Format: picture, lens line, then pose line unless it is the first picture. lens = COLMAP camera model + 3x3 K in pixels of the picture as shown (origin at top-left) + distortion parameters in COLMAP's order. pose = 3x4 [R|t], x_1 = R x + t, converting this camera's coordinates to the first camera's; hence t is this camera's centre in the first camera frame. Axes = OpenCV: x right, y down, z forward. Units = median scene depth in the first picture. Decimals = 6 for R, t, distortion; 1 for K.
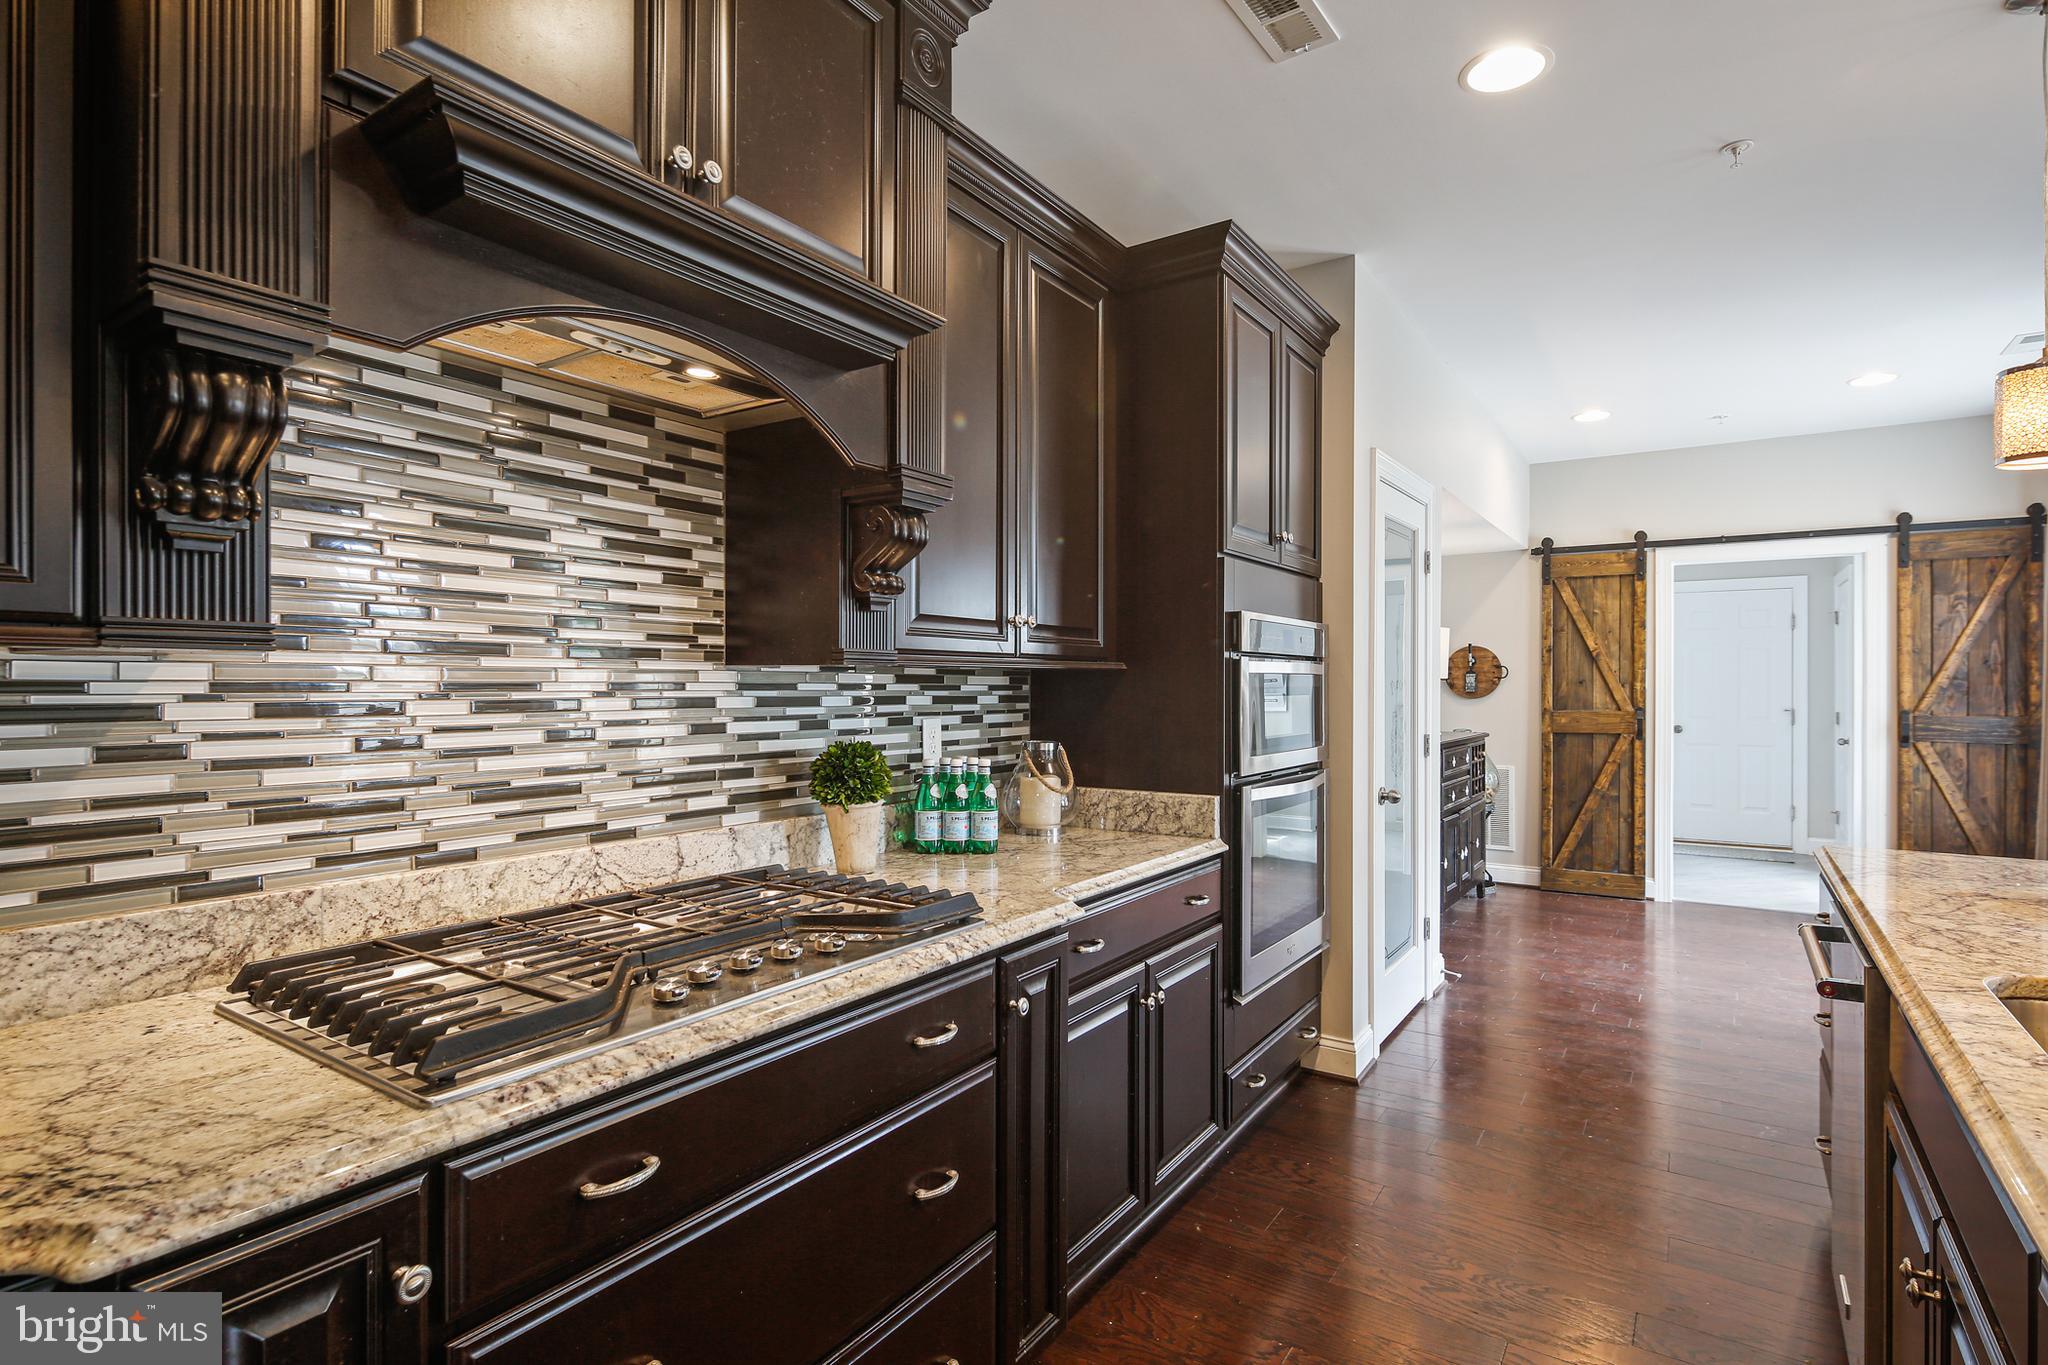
lens RADIAL K [[1003.5, 0, 1027.4], [0, 1003.5, 685.8], [0, 0, 1]] dist [-0.001429, -0.001076]
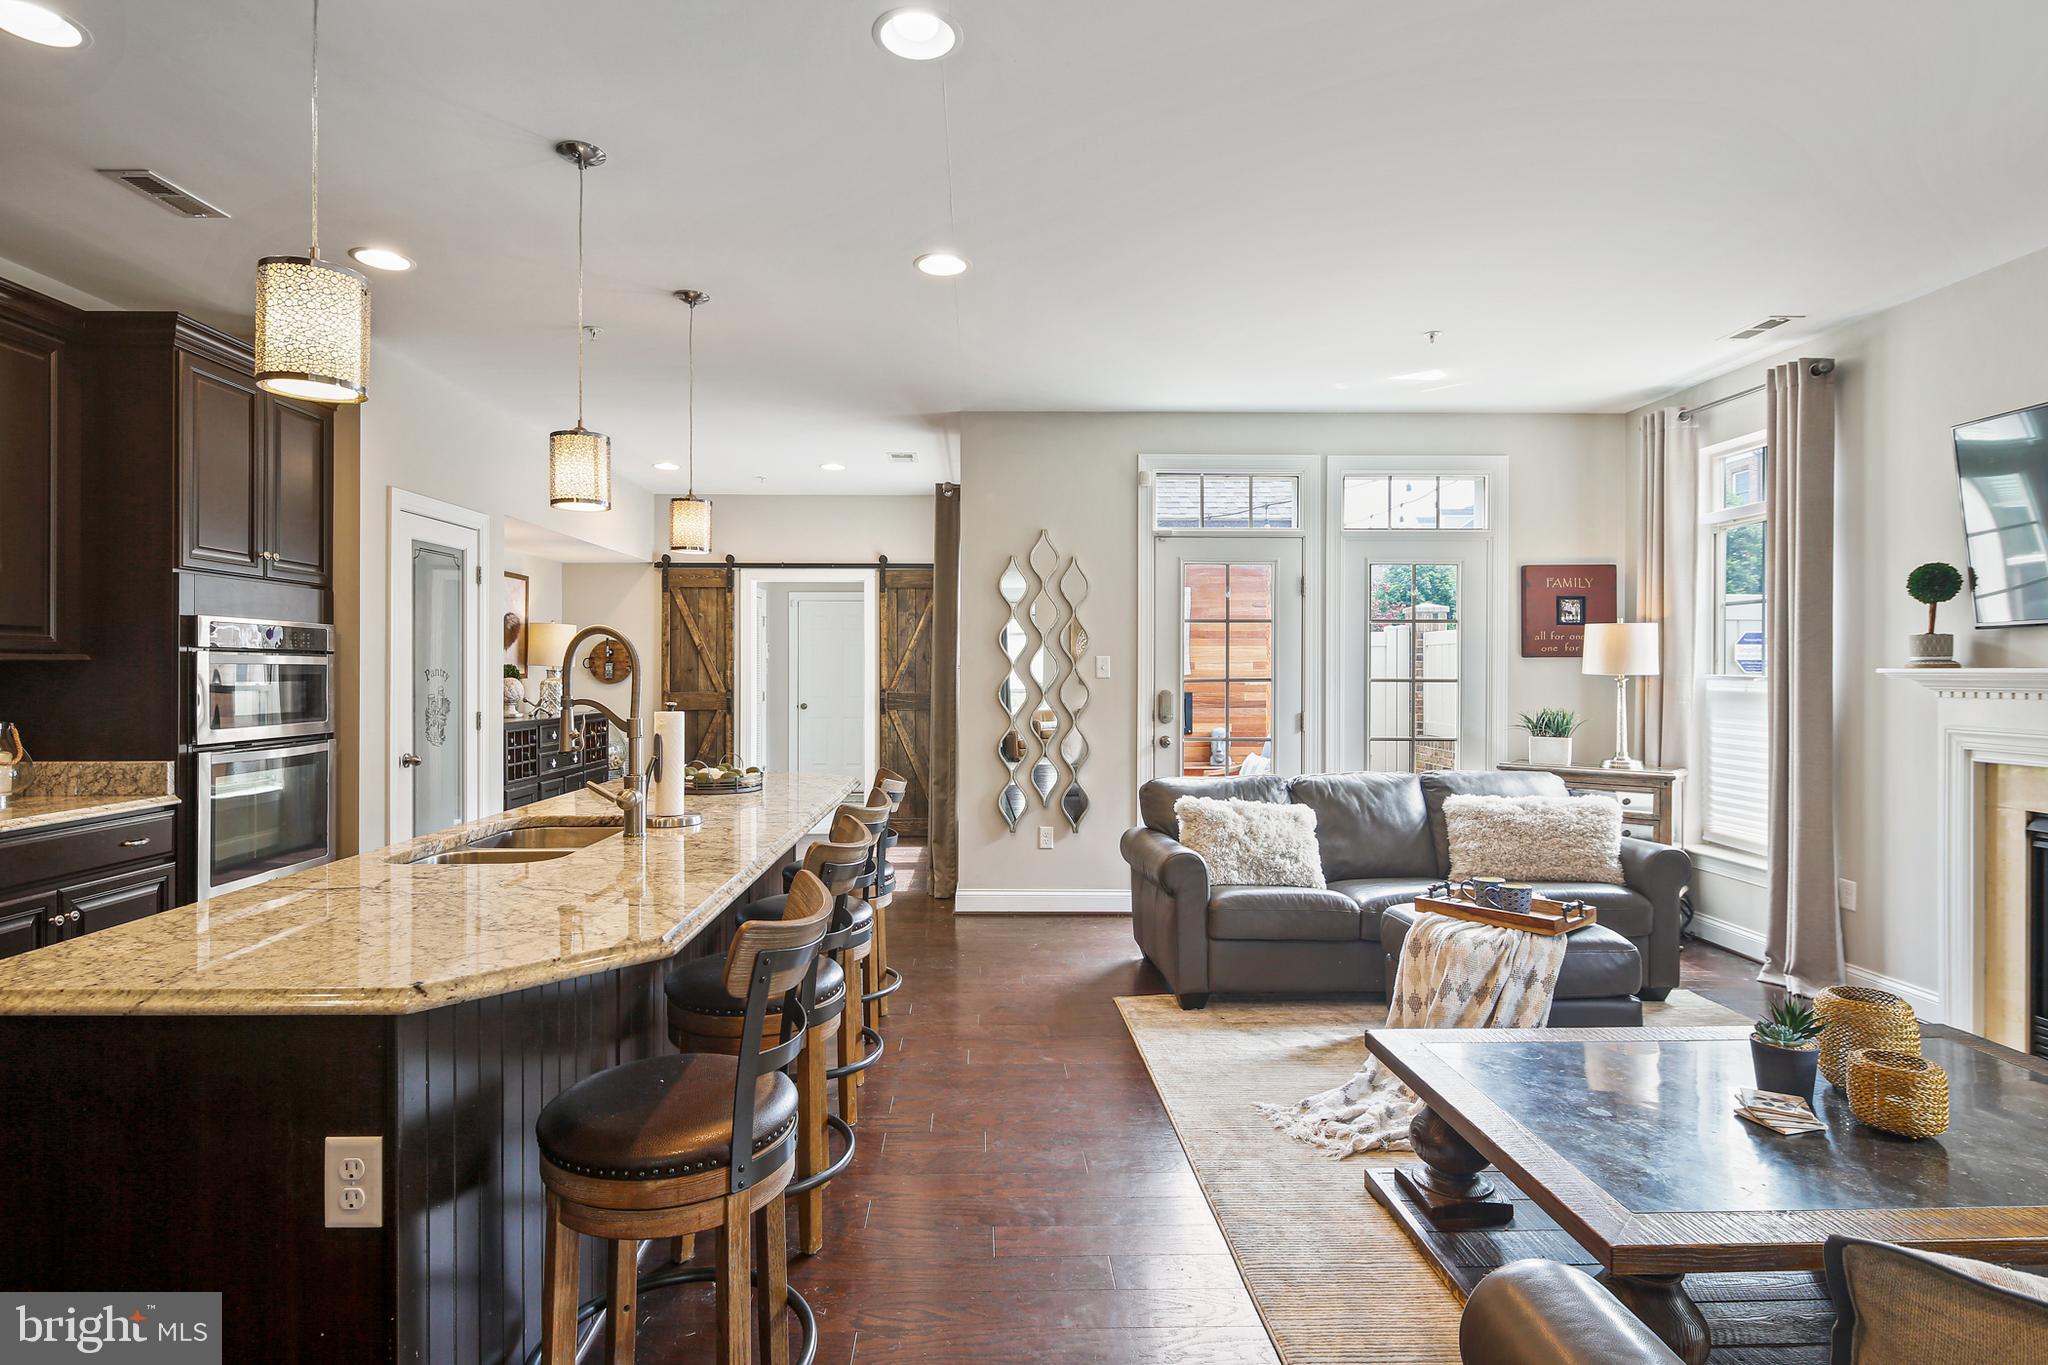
lens RADIAL K [[1014.7, 0, 992.7], [0, 1014.7, 669.3], [0, 0, 1]] dist [-0.003823, -0.001325]
pose [[0.821560, 0.000144, 0.570123, 0.138366], [0.001895, 0.999994, -0.002982, -0.000084], [-0.570119, 0.003530, 0.821554, -0.282274]]
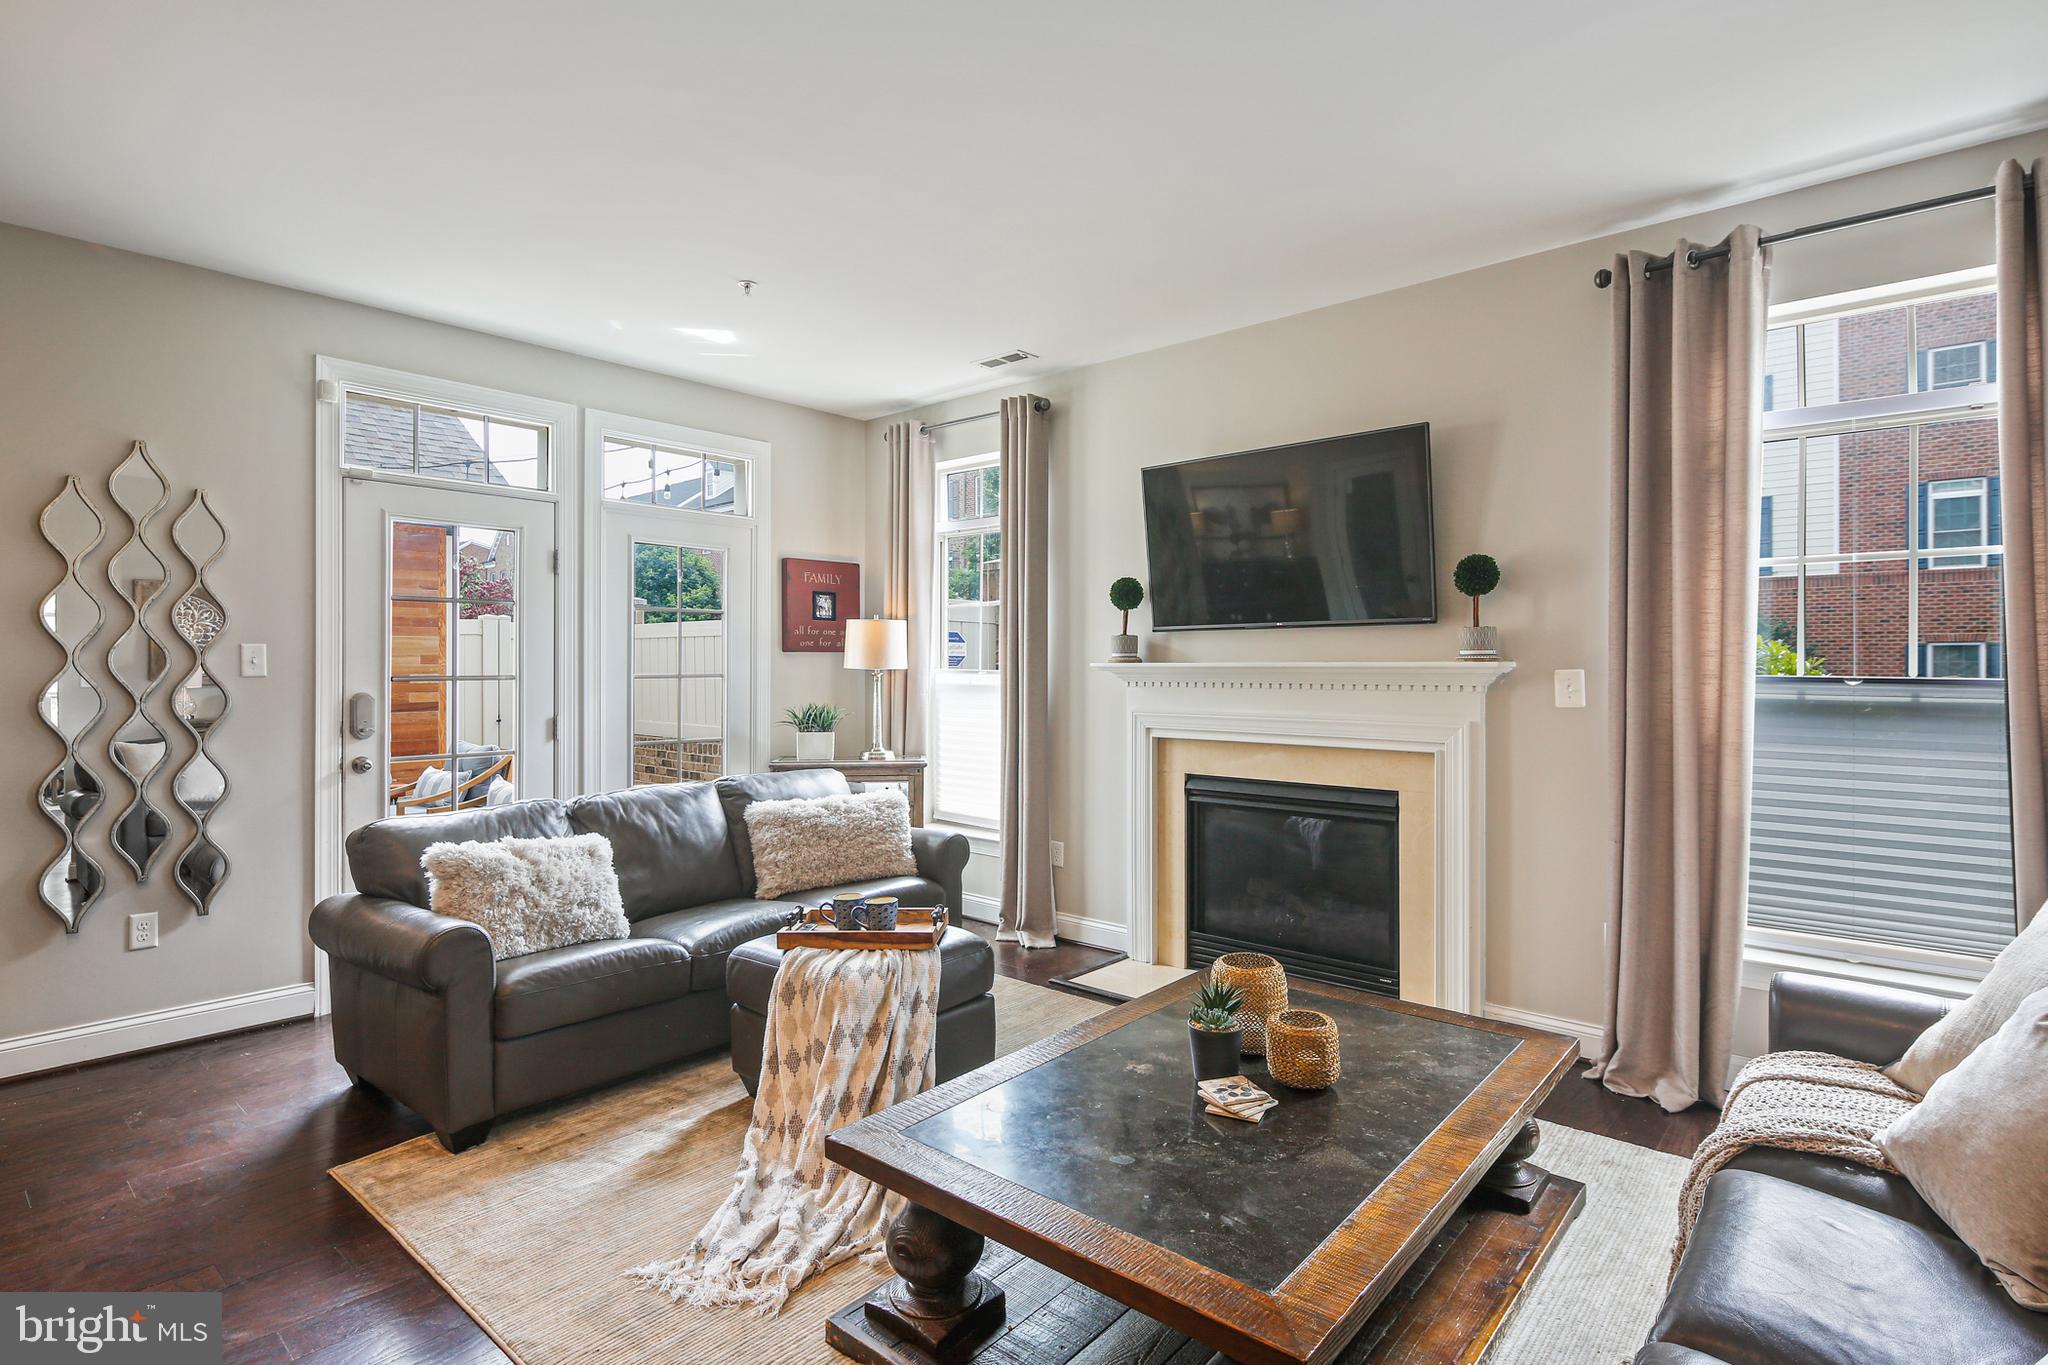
lens RADIAL K [[1007.9, 0, 1018.5], [0, 1007.9, 666.9], [0, 0, 1]] dist [0.000009, -0.000891]
pose [[0.131164, -0.002107, 0.991358, 0.197083], [0.003634, 0.999992, 0.001644, 0.000049], [-0.991354, 0.003387, 0.131171, -0.128338]]
